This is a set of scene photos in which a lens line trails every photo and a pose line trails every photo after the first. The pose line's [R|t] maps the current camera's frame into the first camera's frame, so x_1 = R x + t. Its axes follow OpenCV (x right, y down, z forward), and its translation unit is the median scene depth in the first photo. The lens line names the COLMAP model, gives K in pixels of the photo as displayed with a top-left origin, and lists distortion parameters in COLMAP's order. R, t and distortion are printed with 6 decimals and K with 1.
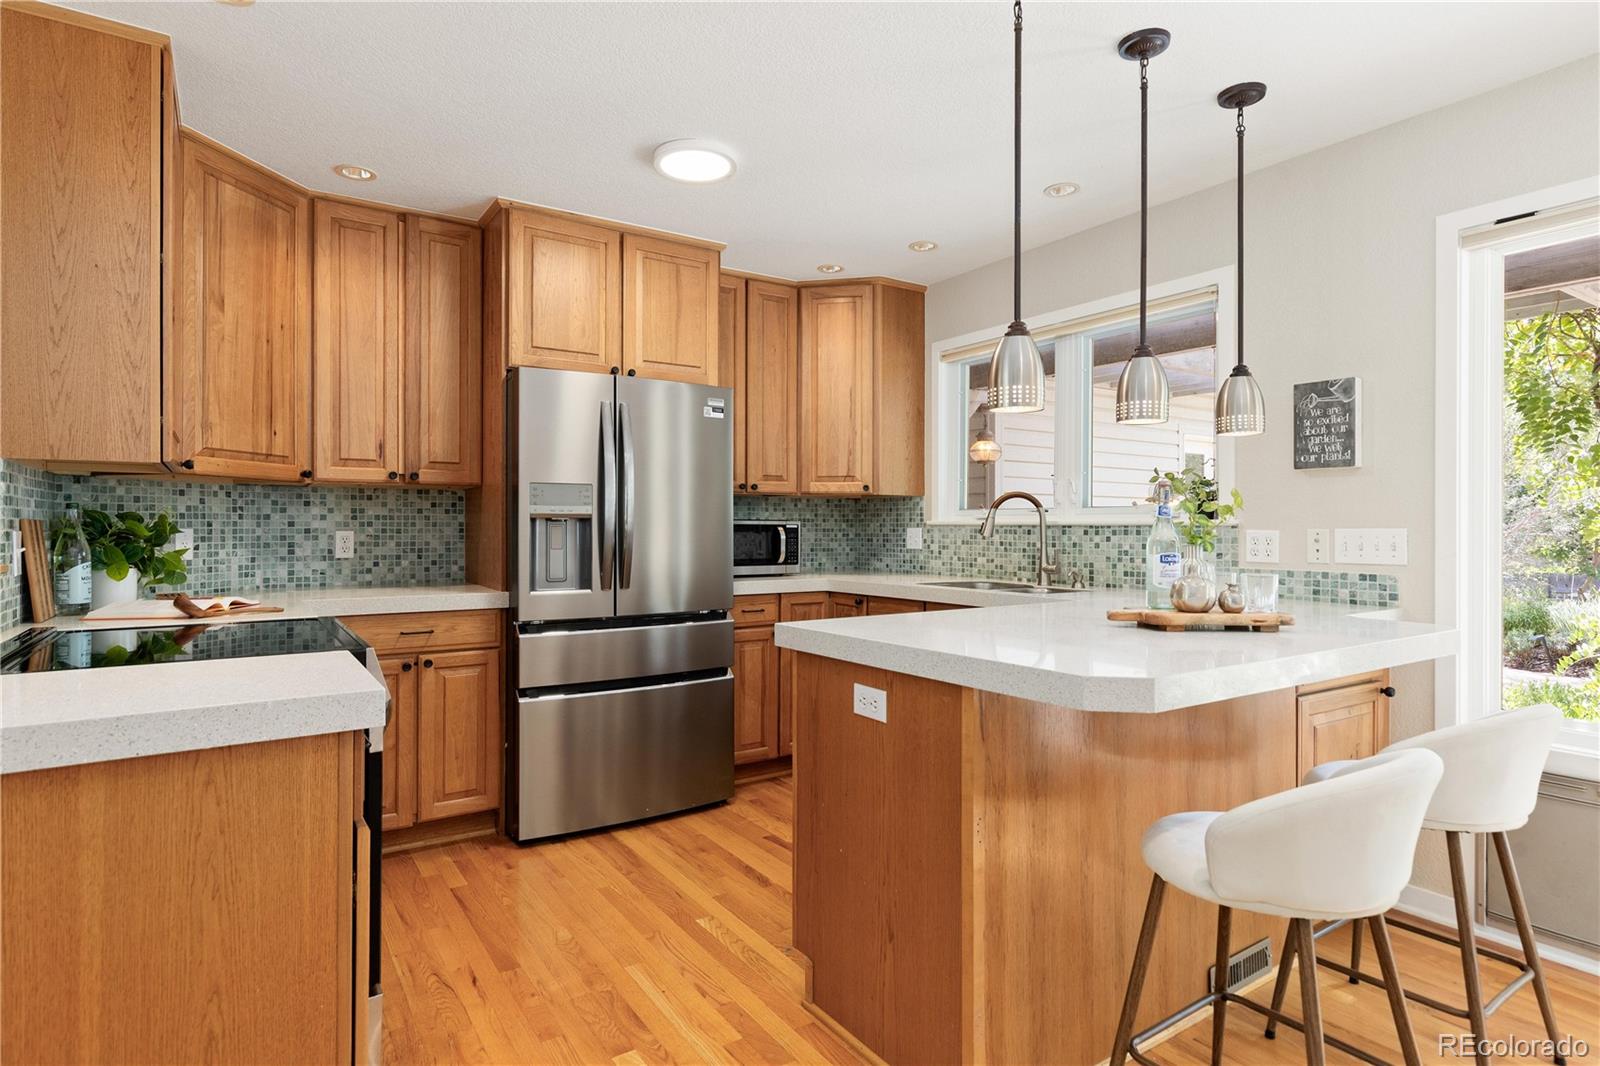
lens RADIAL K [[850.0, 0, 793.3], [0, 850.0, 521.0], [0, 0, 1]] dist [0.008212, -0.003337]
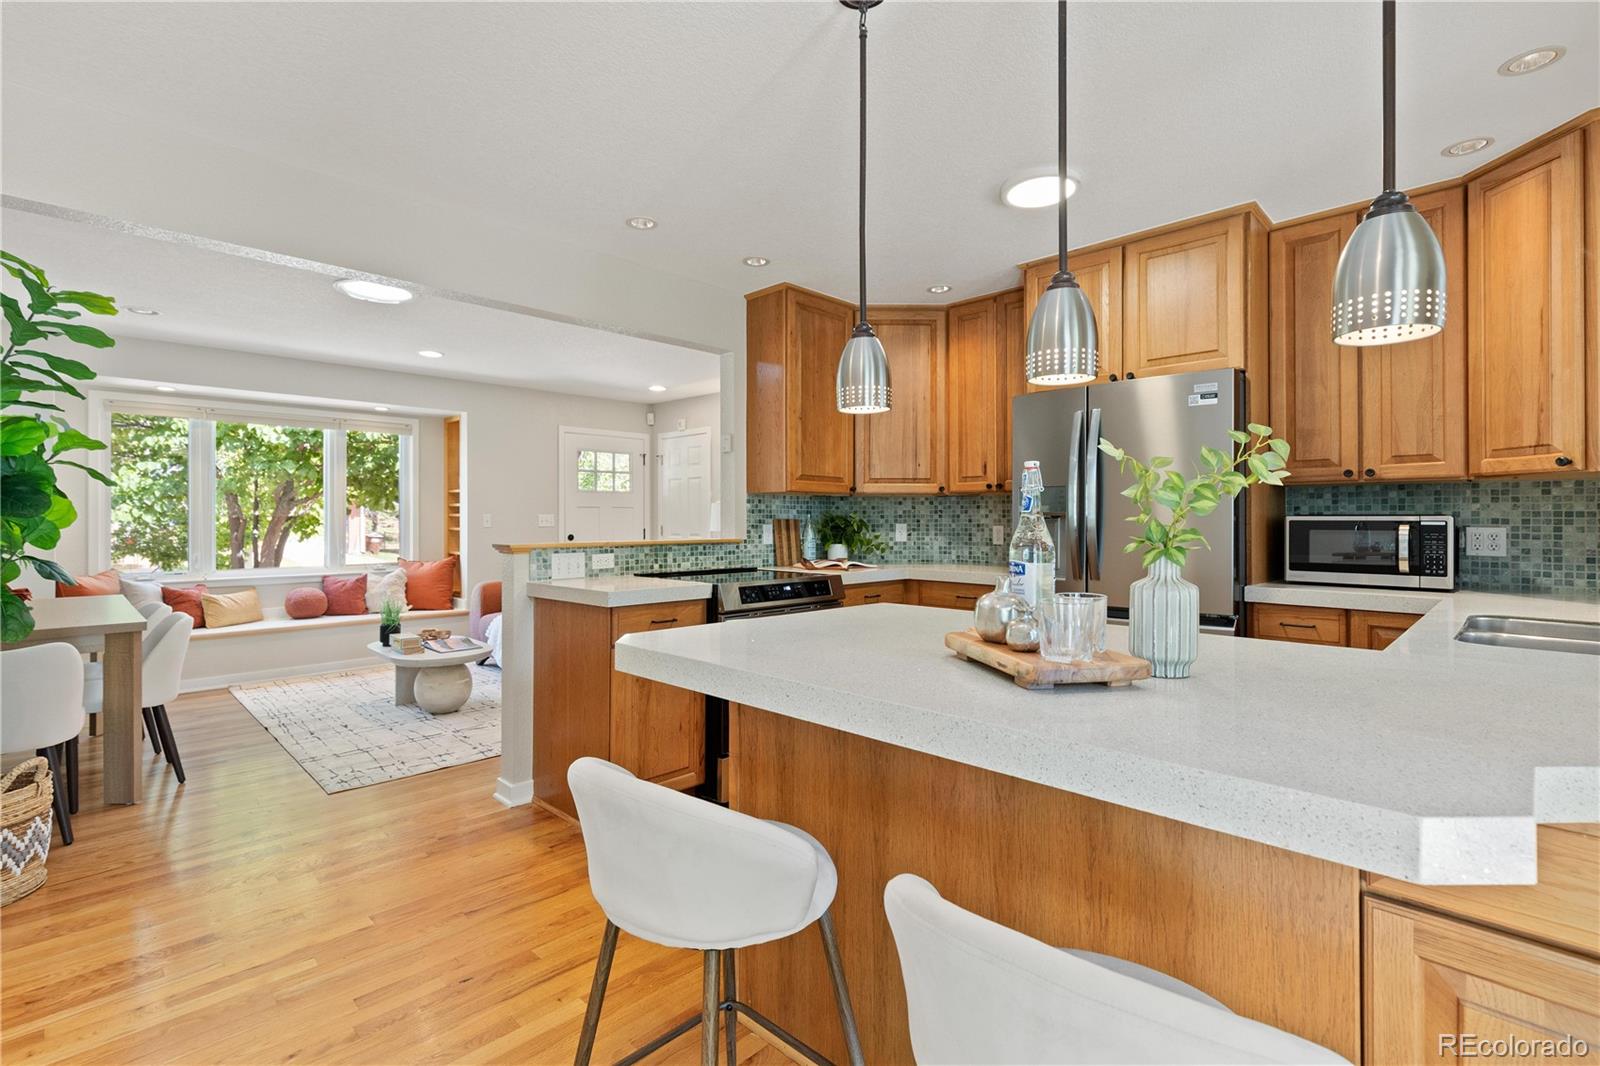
lens RADIAL K [[733.2, 0, 789.1], [0, 733.2, 518.8], [0, 0, 1]] dist [0.010229, -0.002223]
pose [[0.200560, -0.003832, -0.979674, 0.646114], [0.006108, 0.999978, -0.002661, 0.001262], [0.979662, -0.005450, 0.200579, 0.431049]]
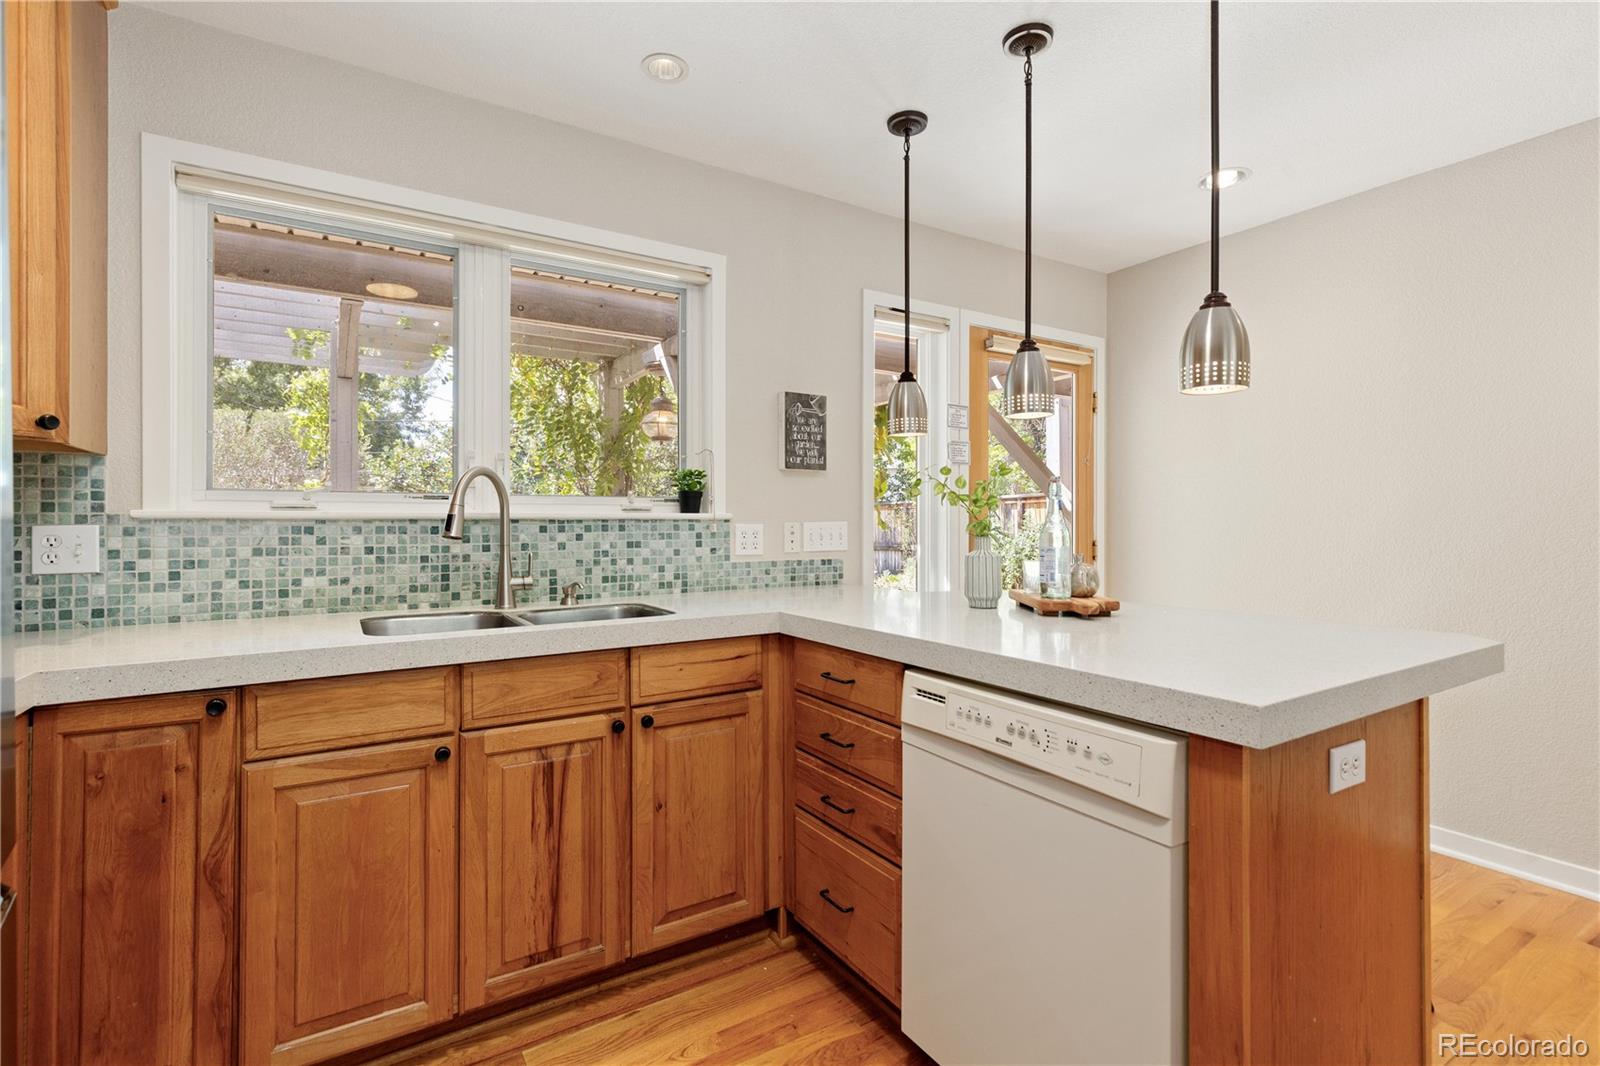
lens RADIAL K [[733.2, 0, 790.6], [0, 733.2, 519.7], [0, 0, 1]] dist [0.010229, -0.002223]
pose [[0.030628, 0.000590, 0.999531, -0.310775], [-0.004540, 0.999990, -0.000452, 0.005162], [-0.999521, -0.004524, 0.030630, 0.835657]]
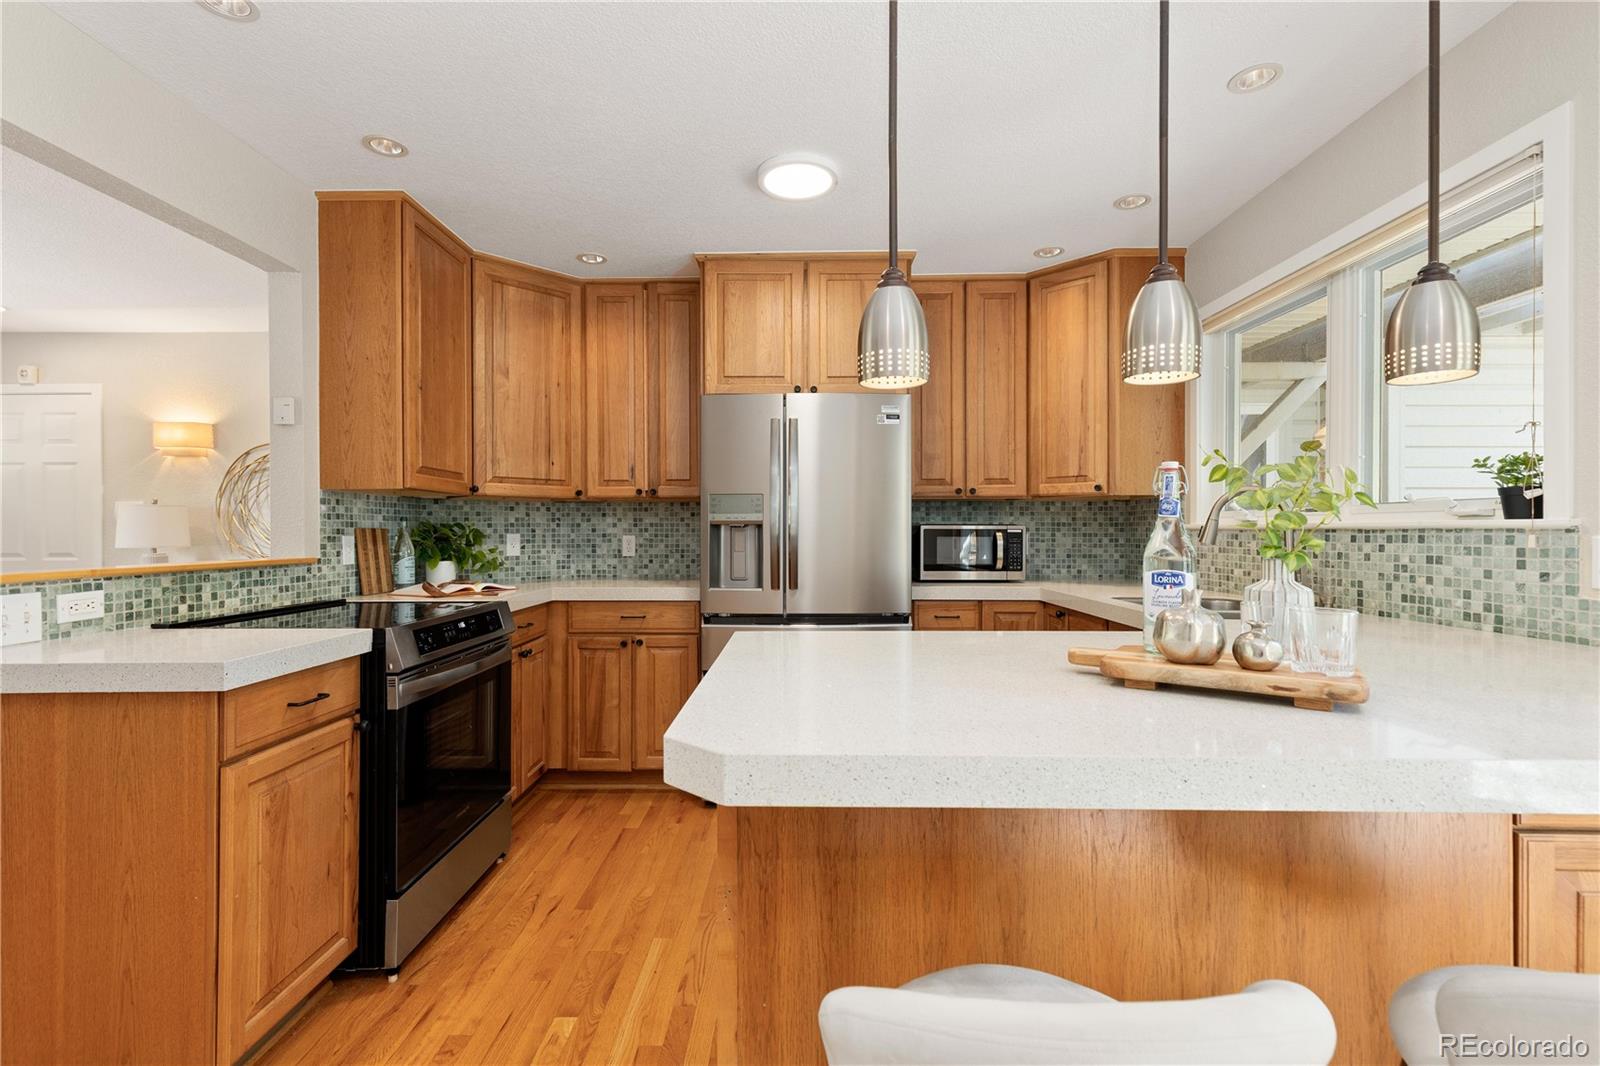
lens RADIAL K [[733.2, 0, 792.4], [0, 733.2, 531.6], [0, 0, 1]] dist [0.010229, -0.002223]
pose [[0.823879, -0.002179, -0.566761, 0.333406], [0.006421, 0.999964, 0.005490, 0.001107], [0.566729, -0.008162, 0.823864, 0.229392]]
